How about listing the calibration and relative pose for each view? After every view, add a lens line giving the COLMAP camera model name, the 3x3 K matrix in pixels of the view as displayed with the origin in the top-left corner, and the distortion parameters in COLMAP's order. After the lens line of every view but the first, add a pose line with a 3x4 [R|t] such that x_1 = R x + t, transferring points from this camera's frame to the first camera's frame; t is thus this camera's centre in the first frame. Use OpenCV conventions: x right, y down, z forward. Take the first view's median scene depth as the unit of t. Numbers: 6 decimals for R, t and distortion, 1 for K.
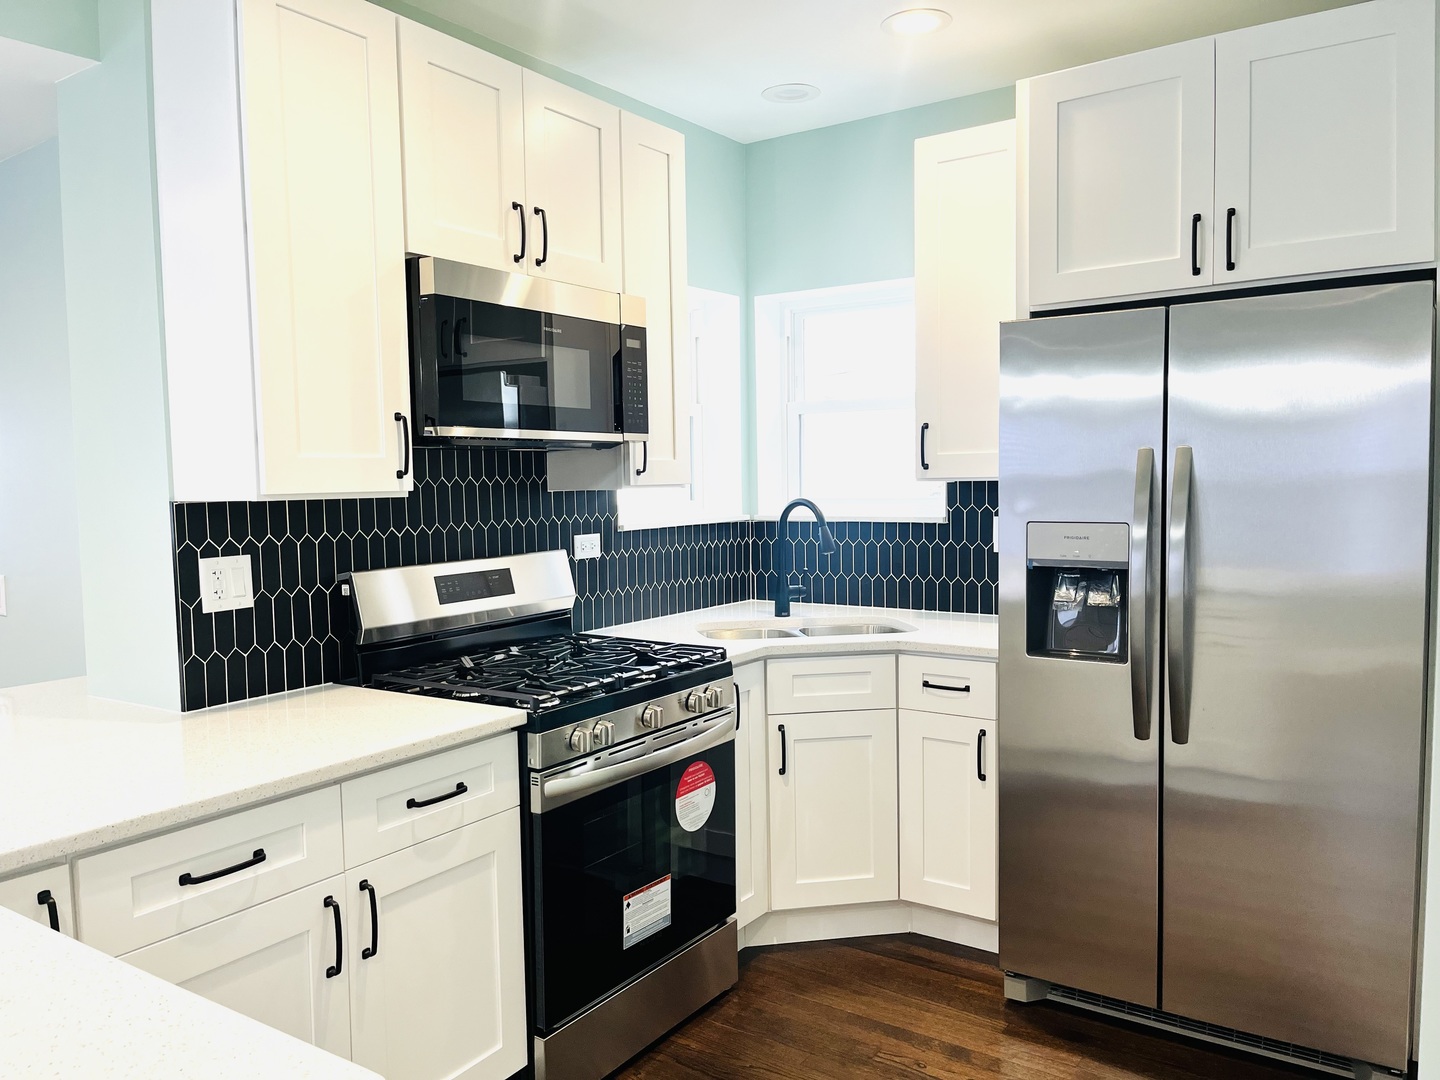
lens RADIAL K [[1076.1, 0, 720.0], [0, 1076.1, 540.0], [0, 0, 1]] dist [0.024320, -0.010288]
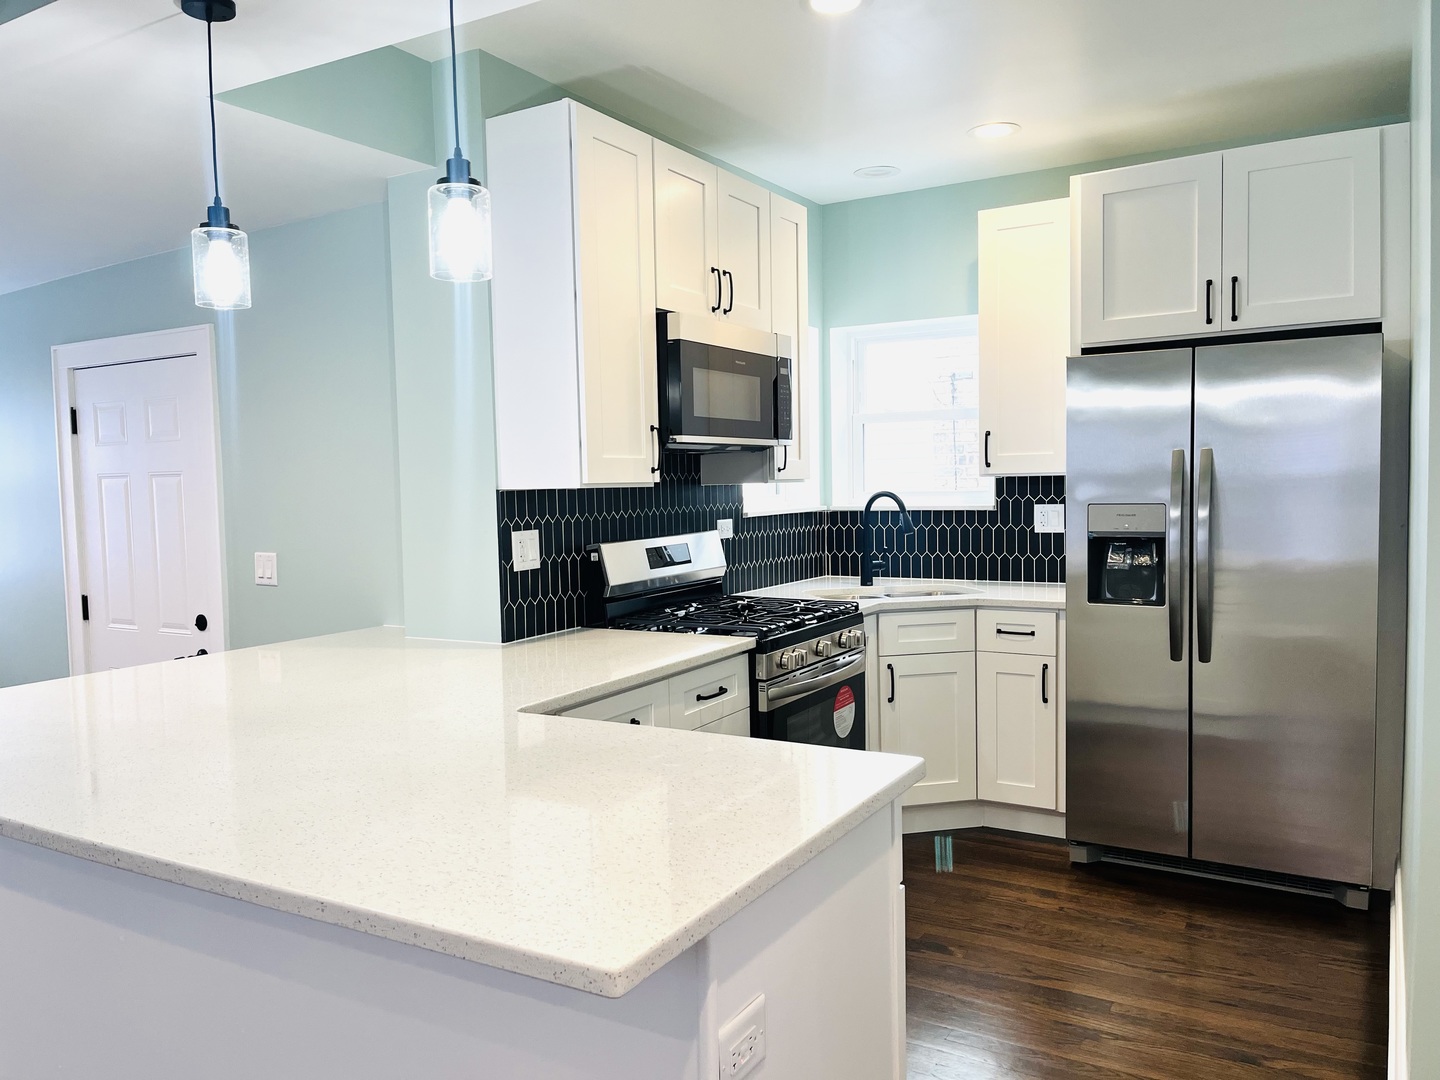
lens RADIAL K [[1074.4, 0, 706.2], [0, 1074.4, 537.4], [0, 0, 1]] dist [0.014321, -0.006903]
pose [[0.998659, -0.006549, 0.051345, -0.259393], [0.006933, 0.999949, -0.007315, 0.030829], [-0.051295, 0.007661, 0.998654, -0.319504]]
